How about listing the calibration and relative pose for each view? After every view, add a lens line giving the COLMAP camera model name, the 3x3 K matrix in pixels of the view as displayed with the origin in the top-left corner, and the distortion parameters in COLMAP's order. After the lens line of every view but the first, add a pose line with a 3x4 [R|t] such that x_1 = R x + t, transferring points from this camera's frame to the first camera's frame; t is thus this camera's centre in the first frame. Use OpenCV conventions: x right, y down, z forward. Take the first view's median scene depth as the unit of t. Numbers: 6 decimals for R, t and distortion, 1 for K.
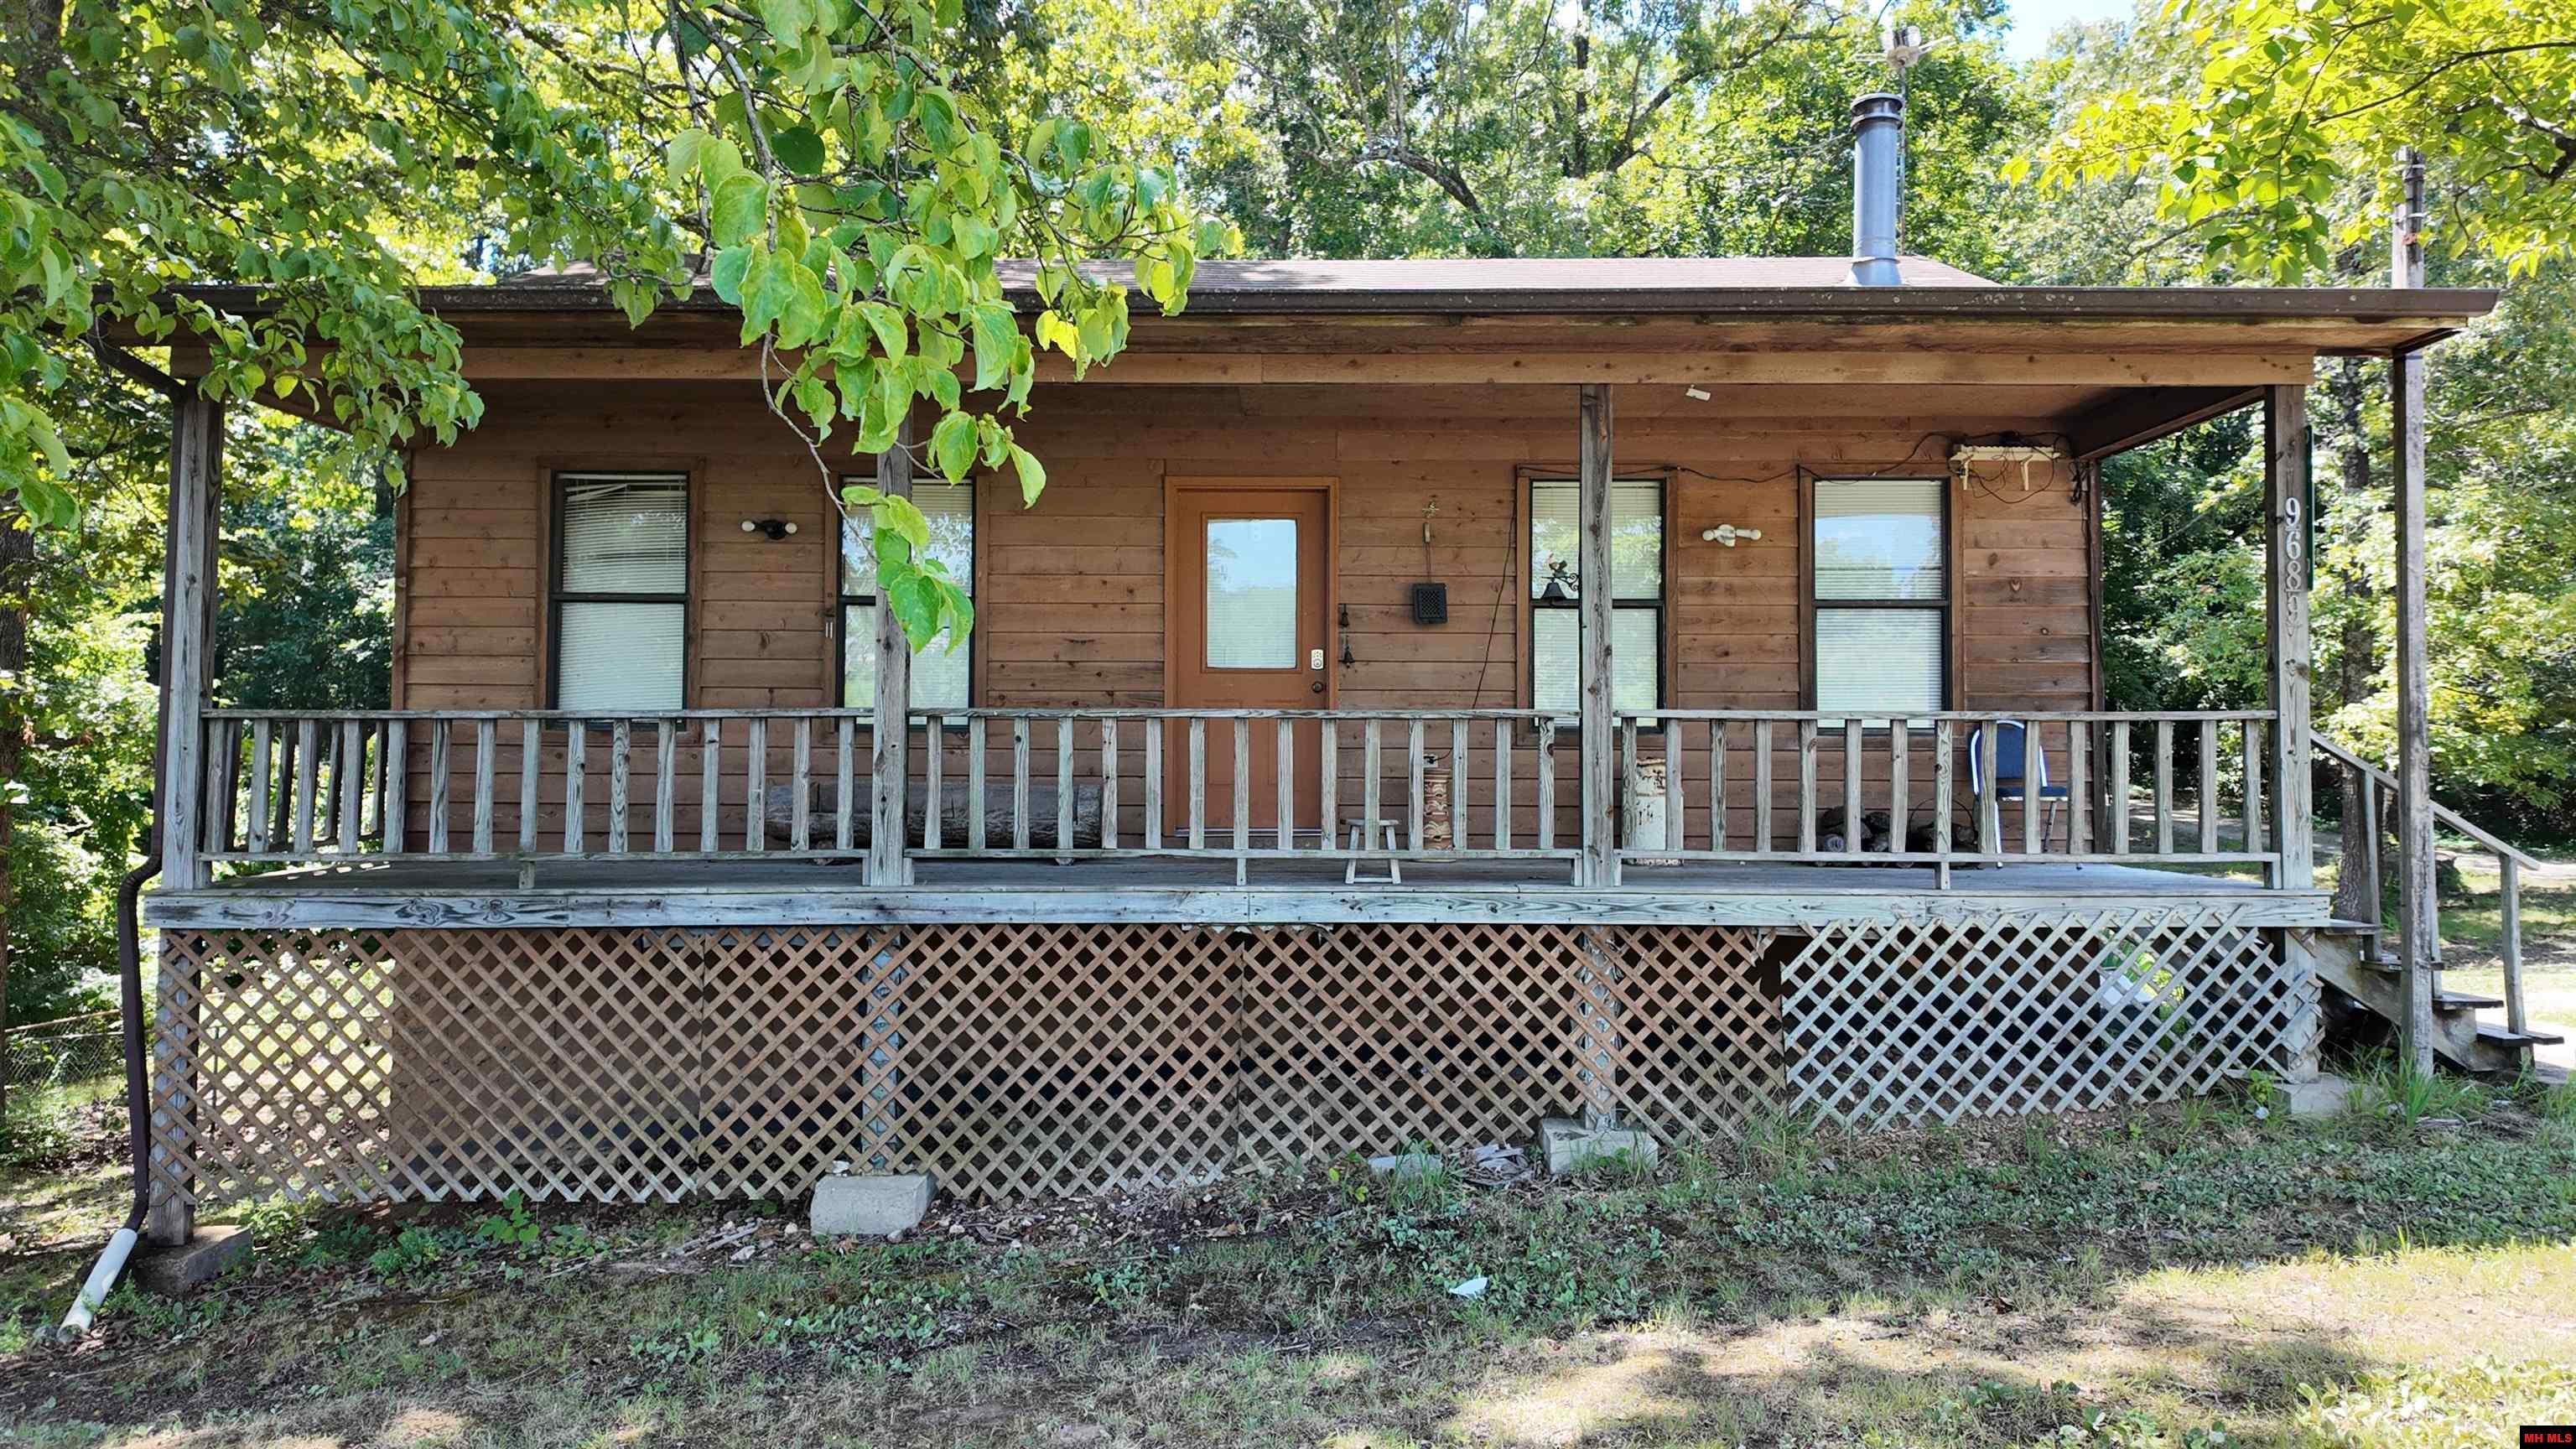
lens RADIAL K [[1471.0, 0, 1289.1], [0, 1471.0, 702.3], [0, 0, 1]] dist [0.109674, -0.184229]
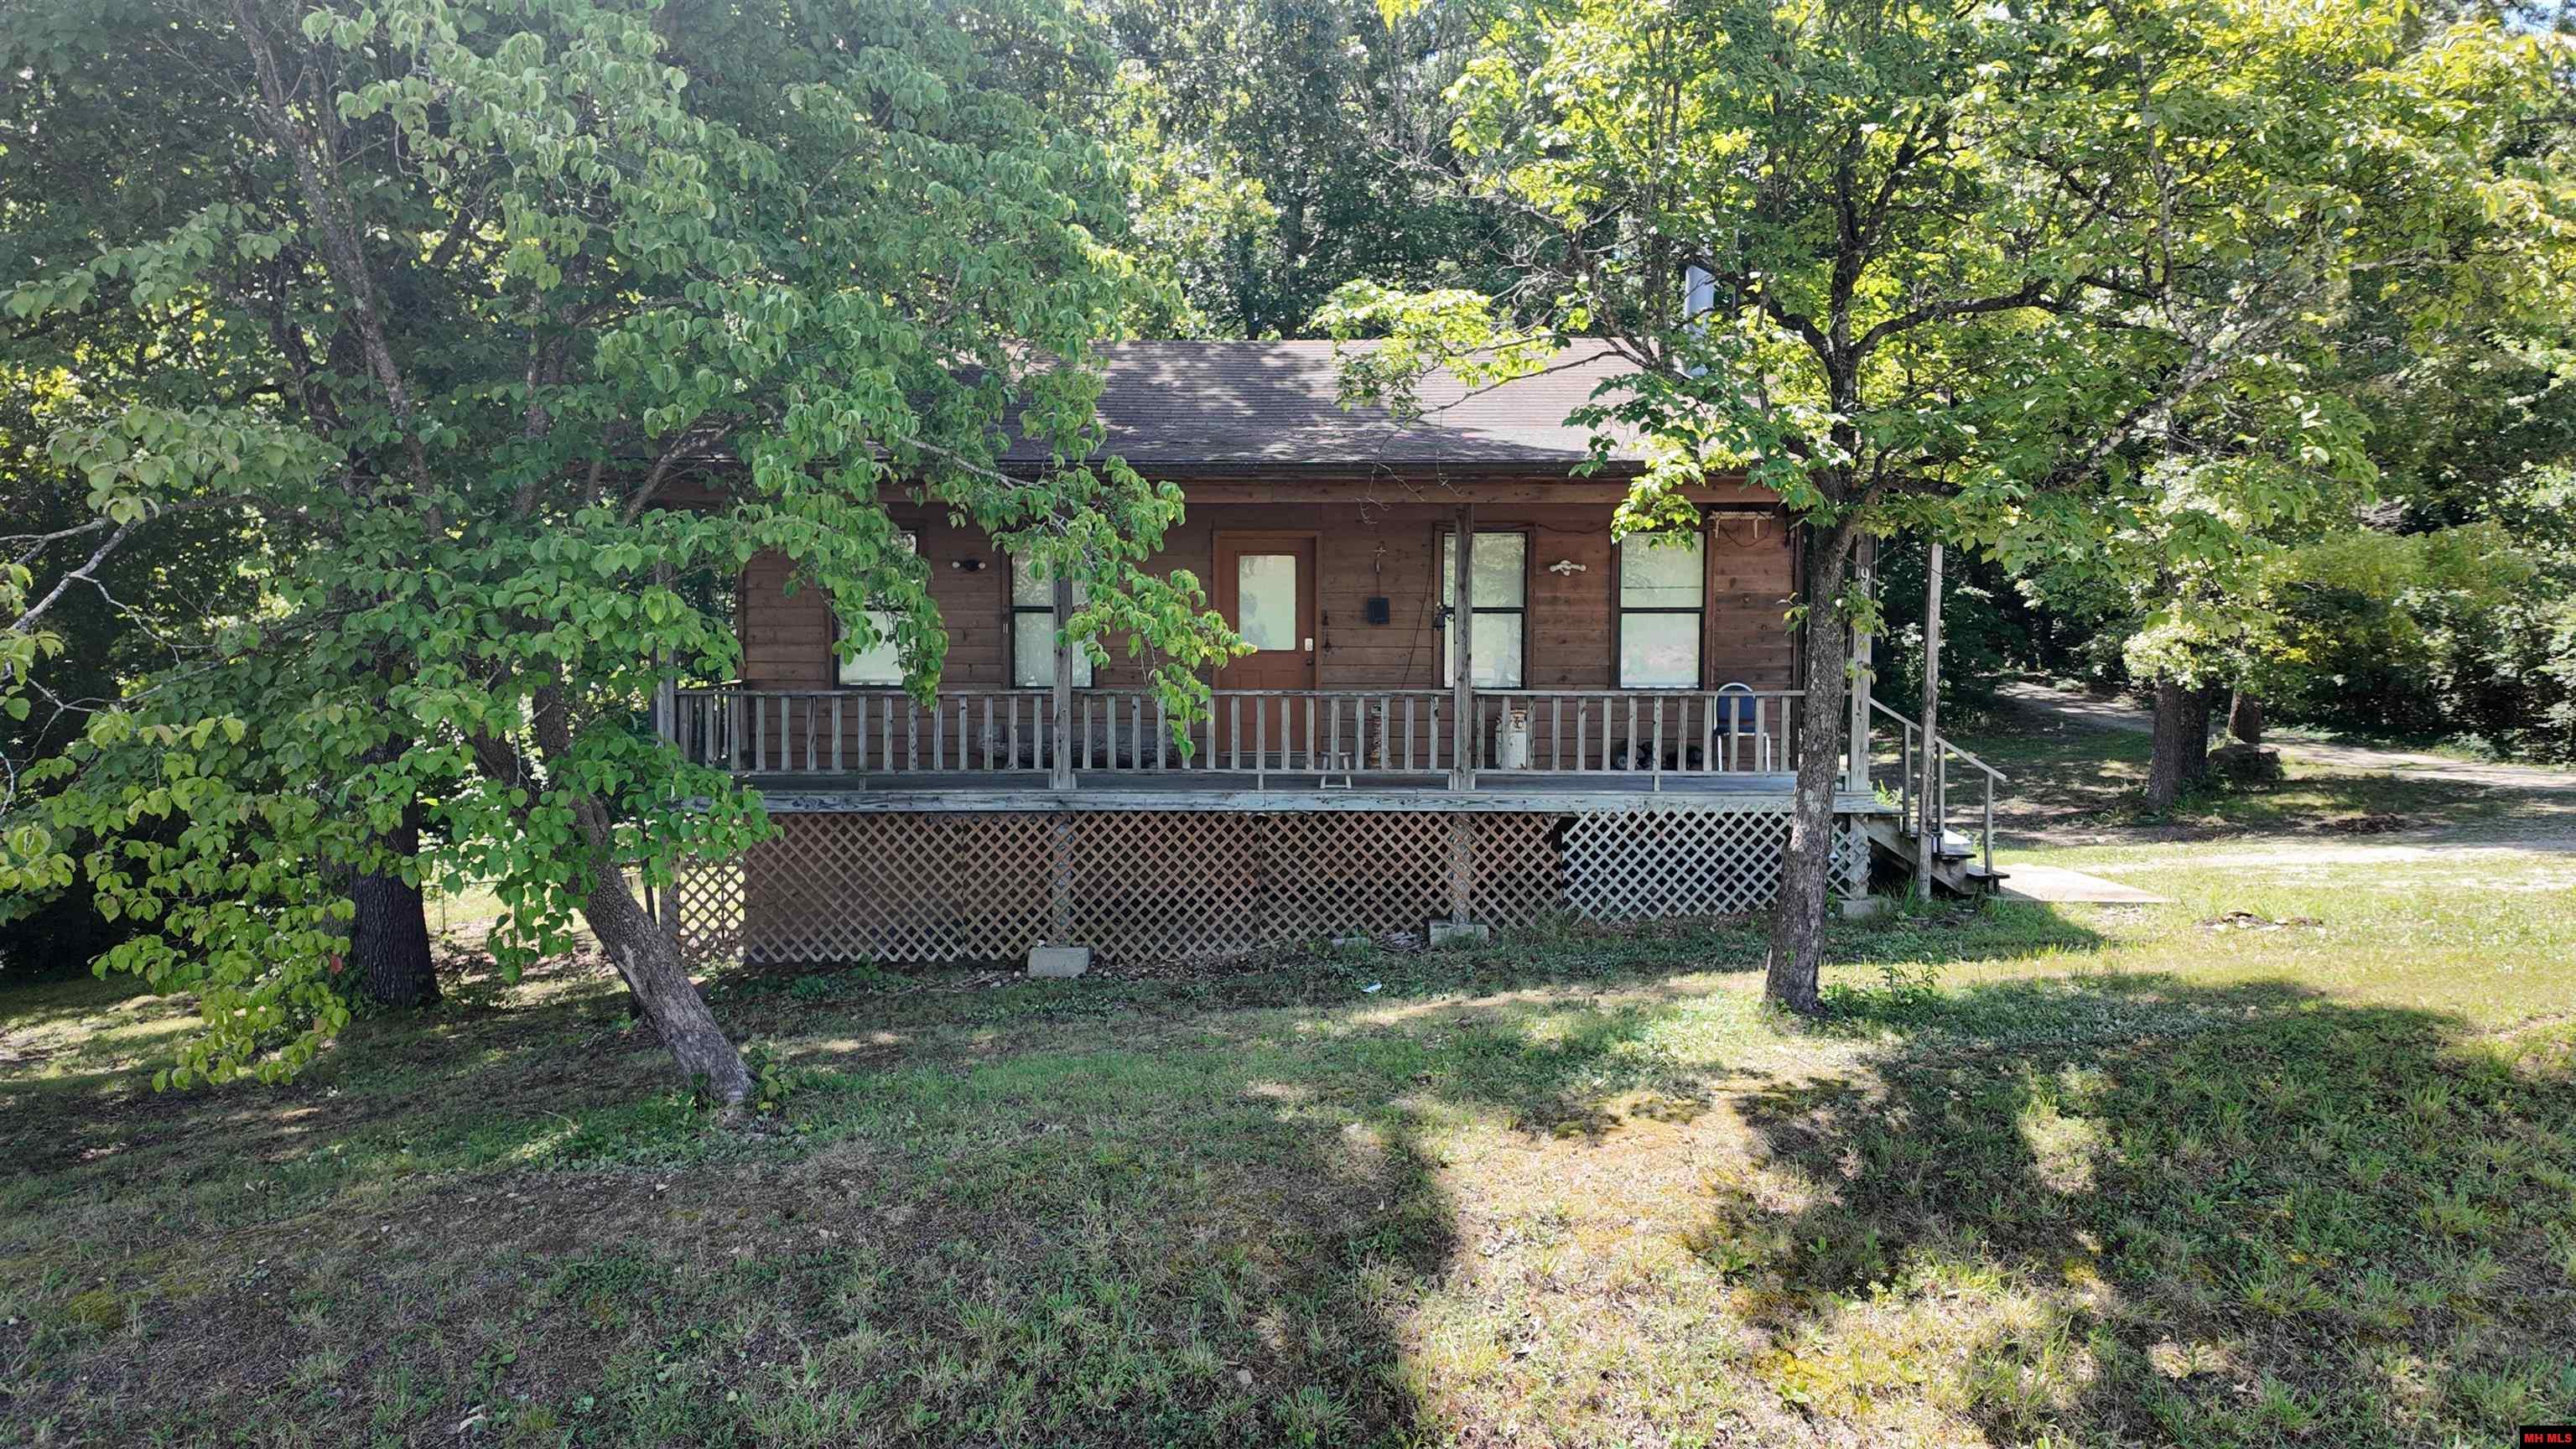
lens RADIAL K [[1469.5, 0, 1288.0], [0, 1469.5, 724.5], [0, 0, 1]] dist [0.093476, -0.115702]
pose [[0.999892, -0.000047, -0.014683, 0.026444], [0.001114, 0.997355, 0.072673, -0.083144], [0.014641, -0.072682, 0.997248, -0.763412]]
